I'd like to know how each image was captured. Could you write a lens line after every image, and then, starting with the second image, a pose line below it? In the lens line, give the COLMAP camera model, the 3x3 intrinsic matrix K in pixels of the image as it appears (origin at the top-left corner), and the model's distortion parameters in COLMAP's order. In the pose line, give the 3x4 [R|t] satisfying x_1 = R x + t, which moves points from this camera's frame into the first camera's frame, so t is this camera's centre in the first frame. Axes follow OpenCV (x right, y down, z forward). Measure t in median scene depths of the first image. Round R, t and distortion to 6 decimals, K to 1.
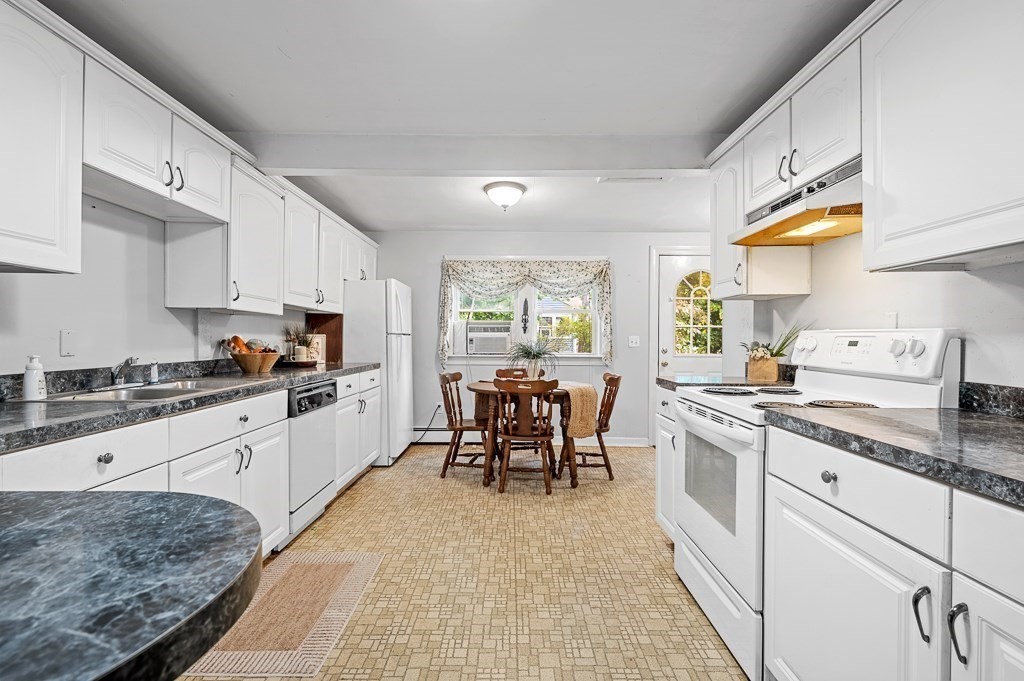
lens RADIAL K [[460.5, 0, 512.3], [0, 460.5, 339.8], [0, 0, 1]] dist [0.001613, -0.000311]
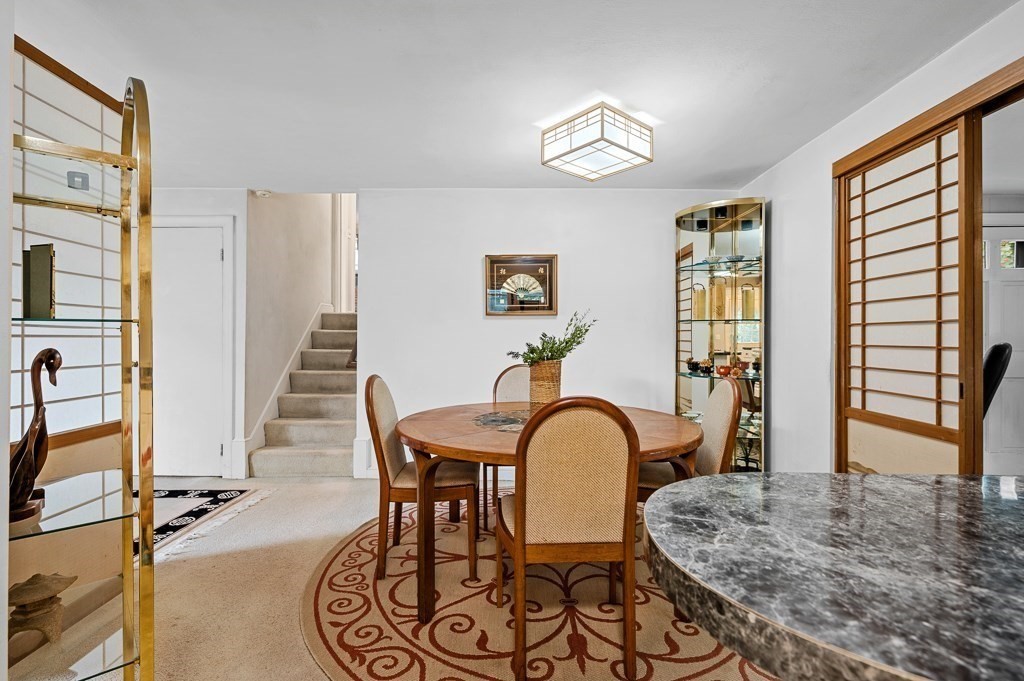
lens RADIAL K [[491.3, 0, 511.8], [0, 491.3, 338.4], [0, 0, 1]] dist [-0.001156, -0.001176]
pose [[-0.999737, -0.009074, 0.021080, -0.197388], [-0.008986, 0.999951, 0.004254, 0.008366], [-0.021117, 0.004064, -0.999769, 1.643278]]
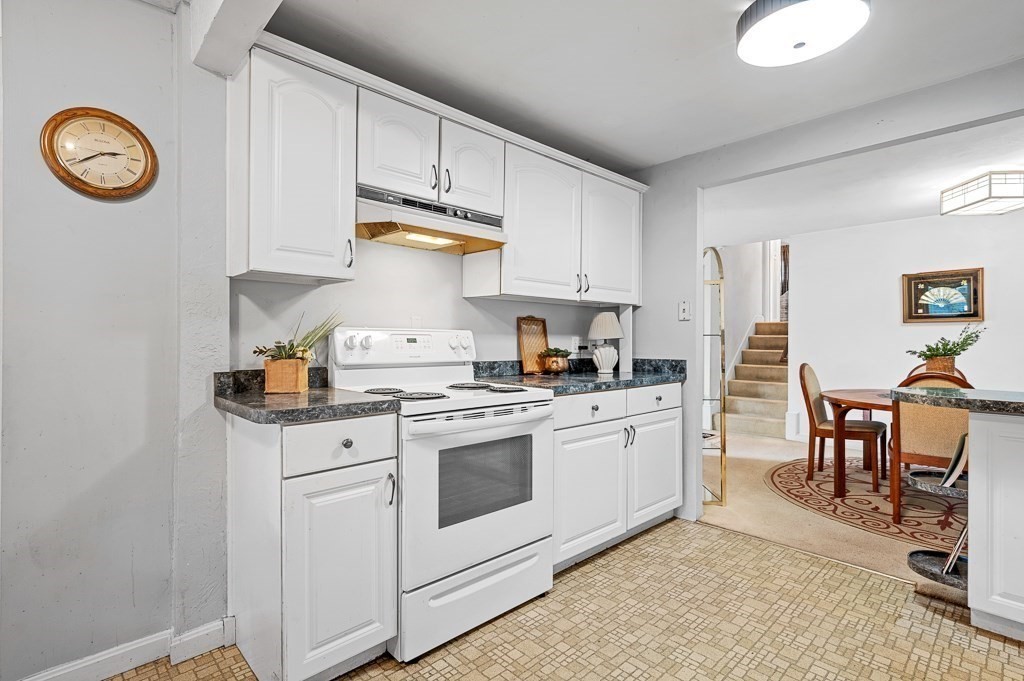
lens RADIAL K [[491.3, 0, 510.7], [0, 491.3, 337.9], [0, 0, 1]] dist [-0.001156, -0.001176]
pose [[-0.687217, -0.004334, 0.726439, -1.251770], [-0.004679, 0.999988, 0.001540, -0.006338], [-0.726437, -0.002341, -0.687229, 5.778755]]
